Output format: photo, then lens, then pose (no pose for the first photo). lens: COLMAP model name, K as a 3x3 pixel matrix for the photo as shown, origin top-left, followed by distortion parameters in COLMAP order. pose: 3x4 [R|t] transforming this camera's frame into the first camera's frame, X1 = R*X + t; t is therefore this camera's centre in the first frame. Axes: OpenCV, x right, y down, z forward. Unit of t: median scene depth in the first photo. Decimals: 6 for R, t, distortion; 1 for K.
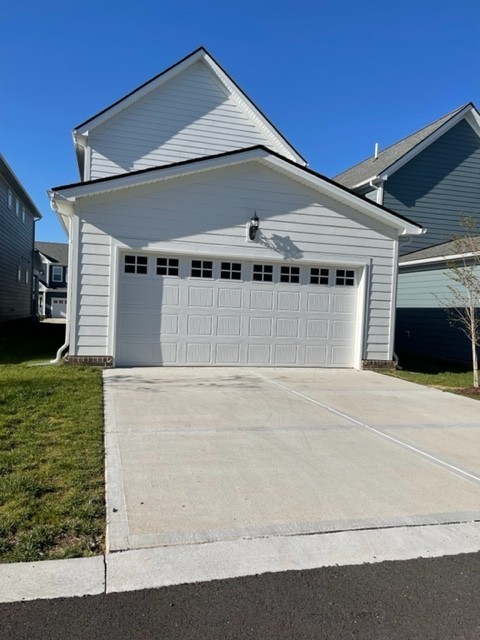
lens RADIAL K [[483.6, 0, 241.7], [0, 483.6, 325.1], [0, 0, 1]] dist [0.075946, -0.105088]
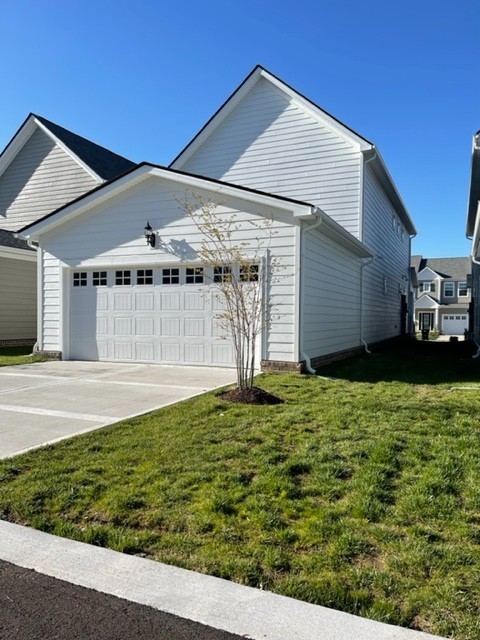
lens RADIAL K [[468.5, 0, 240.0], [0, 468.5, 320.0], [0, 0, 1]] dist [0.018936, -0.000226]
pose [[0.776719, -0.028042, -0.629222, 0.827306], [0.013506, 0.999520, -0.027873, 0.019685], [0.629702, 0.013152, 0.776725, 0.302416]]
